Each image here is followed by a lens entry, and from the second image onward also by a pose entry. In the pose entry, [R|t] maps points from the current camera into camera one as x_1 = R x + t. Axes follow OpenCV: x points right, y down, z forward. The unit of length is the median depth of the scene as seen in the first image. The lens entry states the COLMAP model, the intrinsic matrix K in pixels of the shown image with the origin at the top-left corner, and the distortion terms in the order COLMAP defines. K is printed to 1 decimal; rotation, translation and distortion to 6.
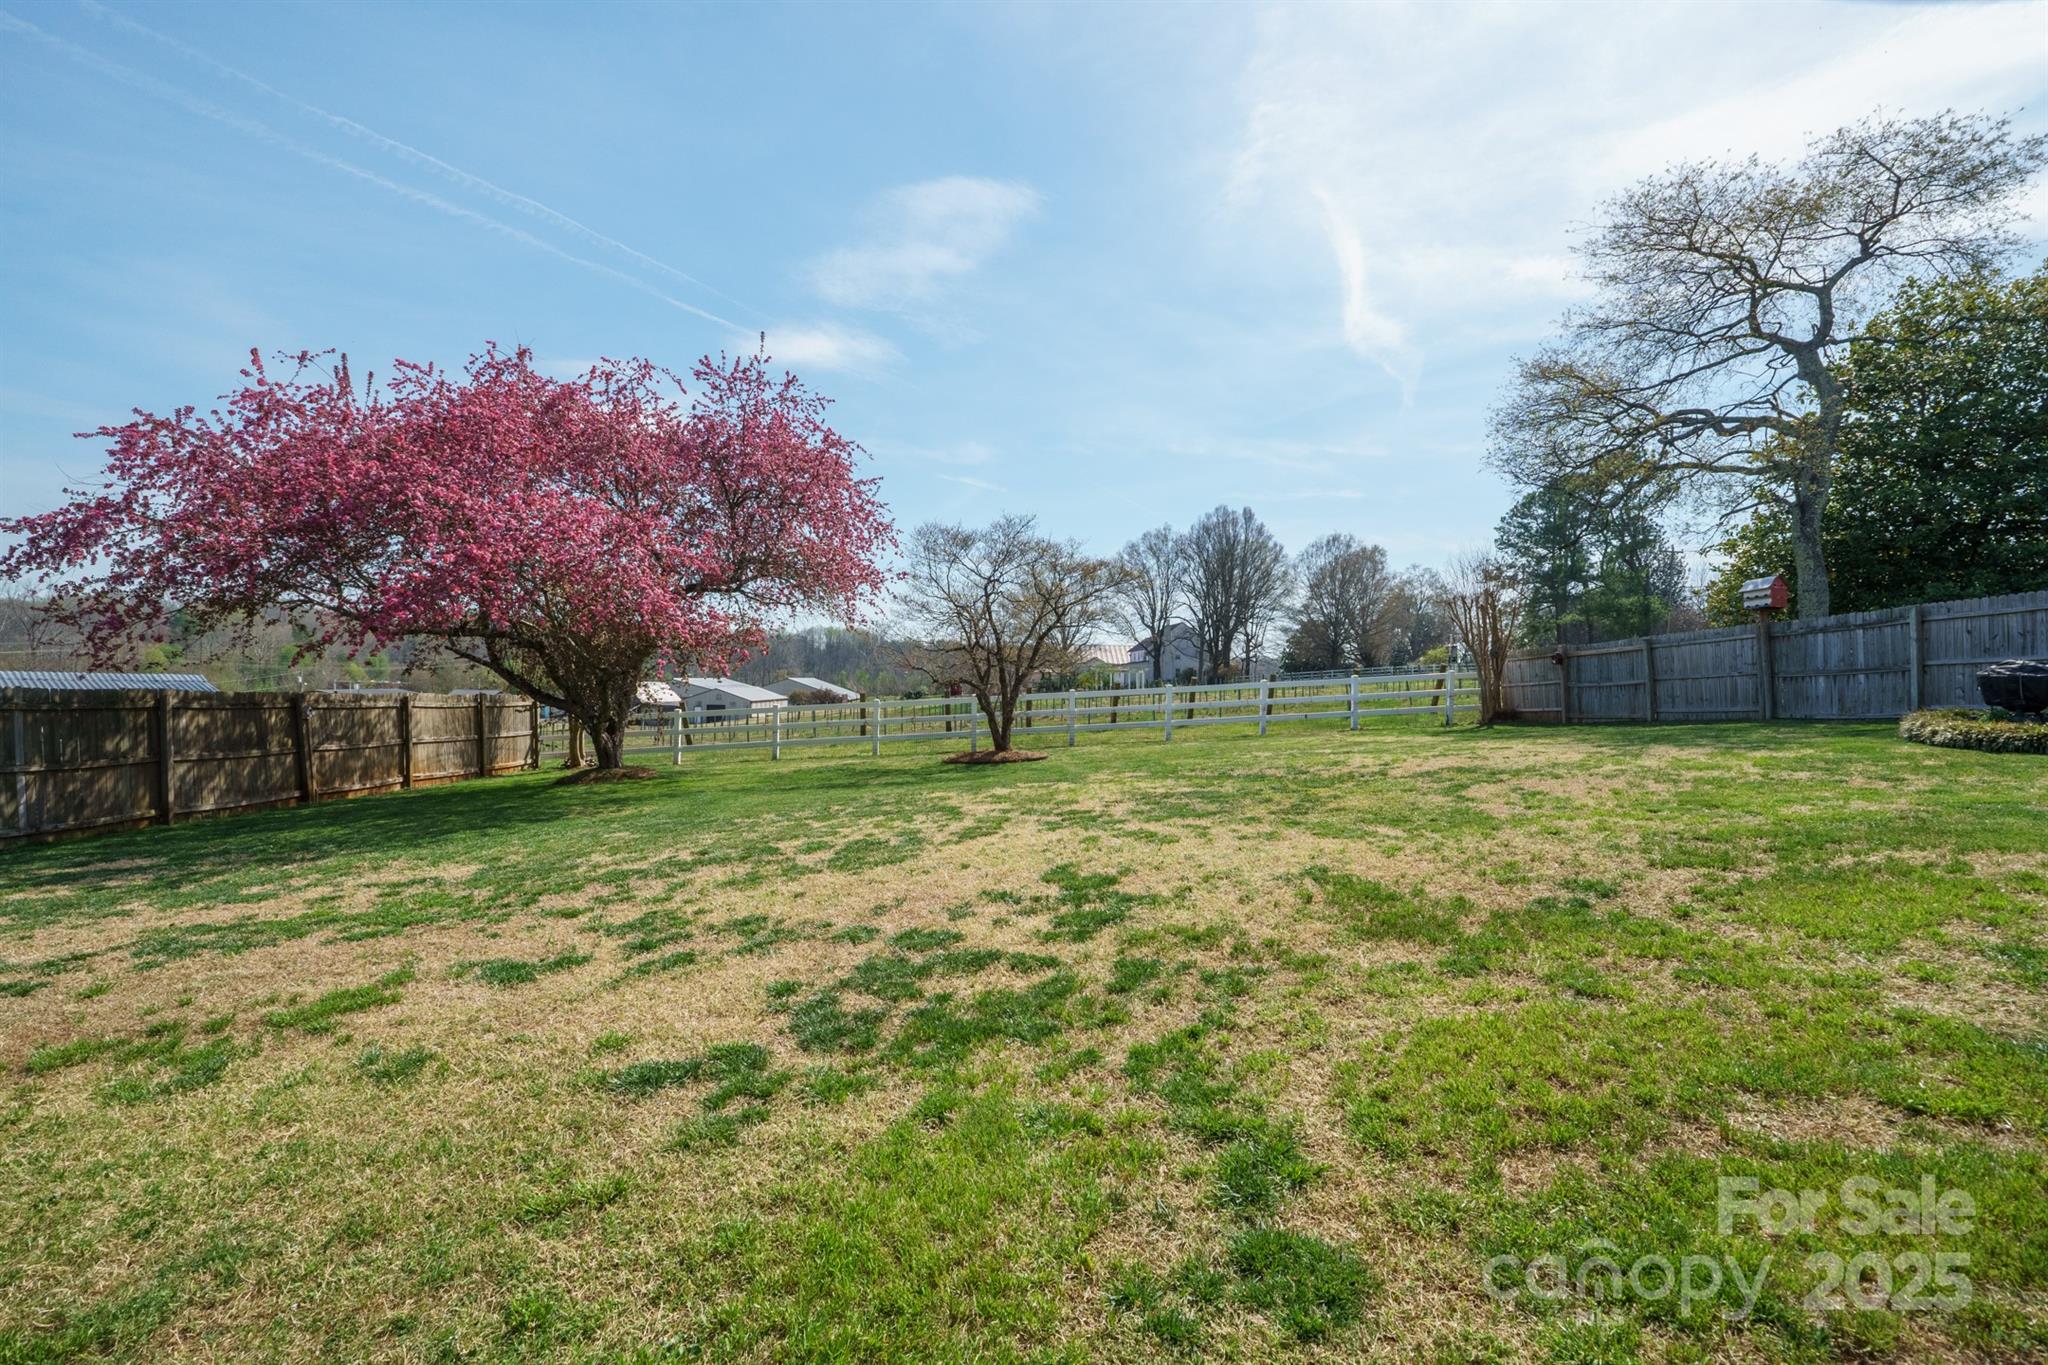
lens RADIAL K [[911.8, 0, 1024.0], [0, 911.8, 682.5], [0, 0, 1]] dist [-0.000888, -0.000055]
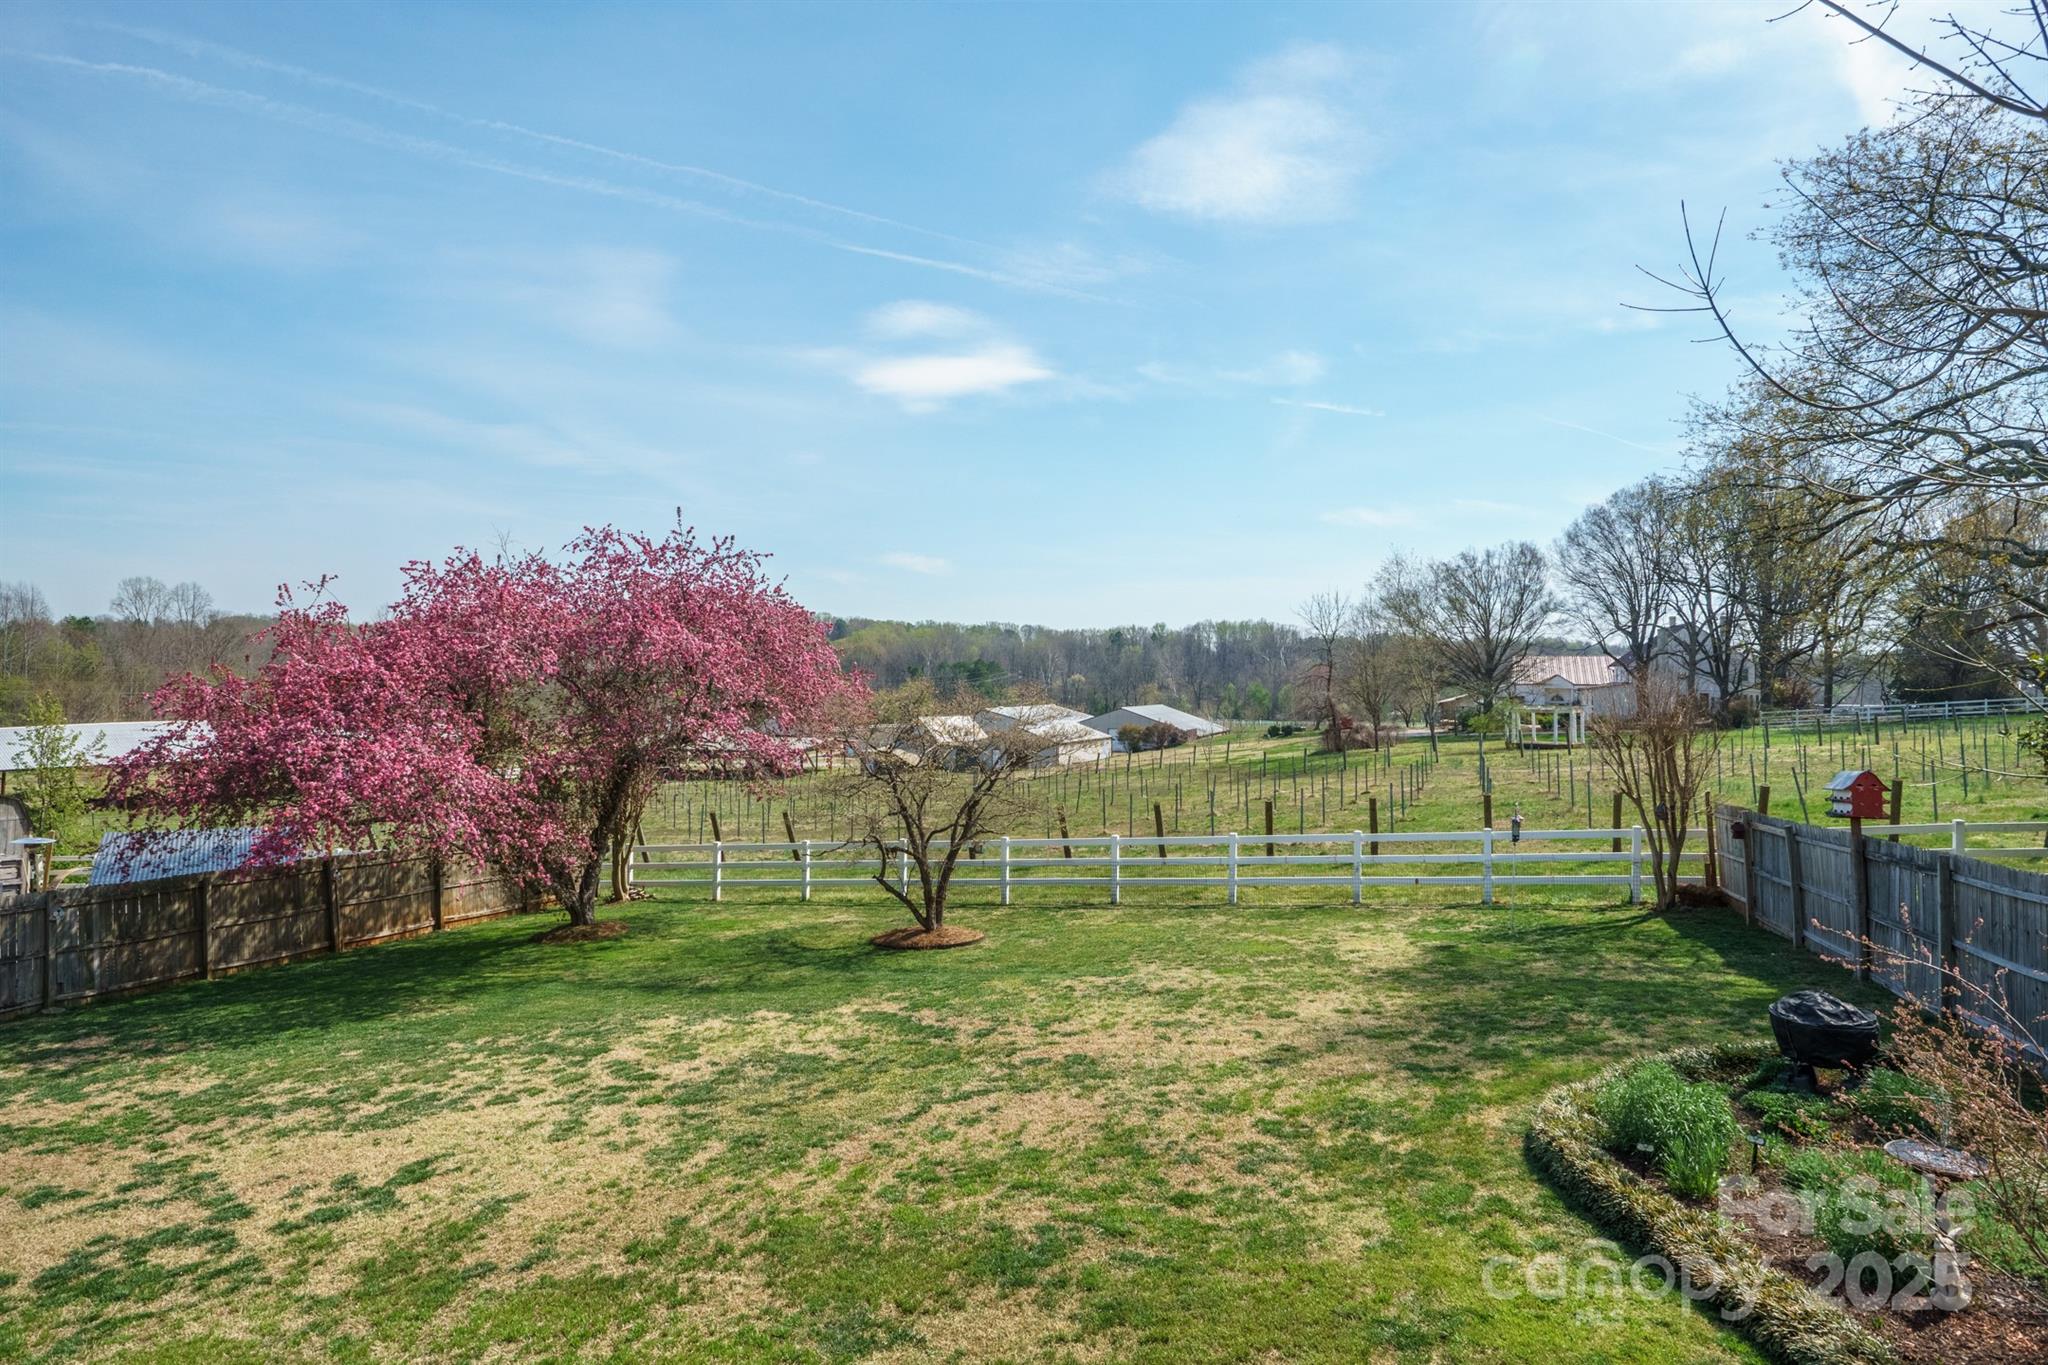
lens RADIAL K [[1290.5, 0, 1024.0], [0, 1290.5, 682.5], [0, 0, 1]] dist [-0.021772, -0.001305]
pose [[0.921586, -0.010825, -0.388023, 0.612682], [0.011143, 0.999937, -0.001432, -0.185647], [0.388014, -0.003004, 0.921649, -0.140140]]
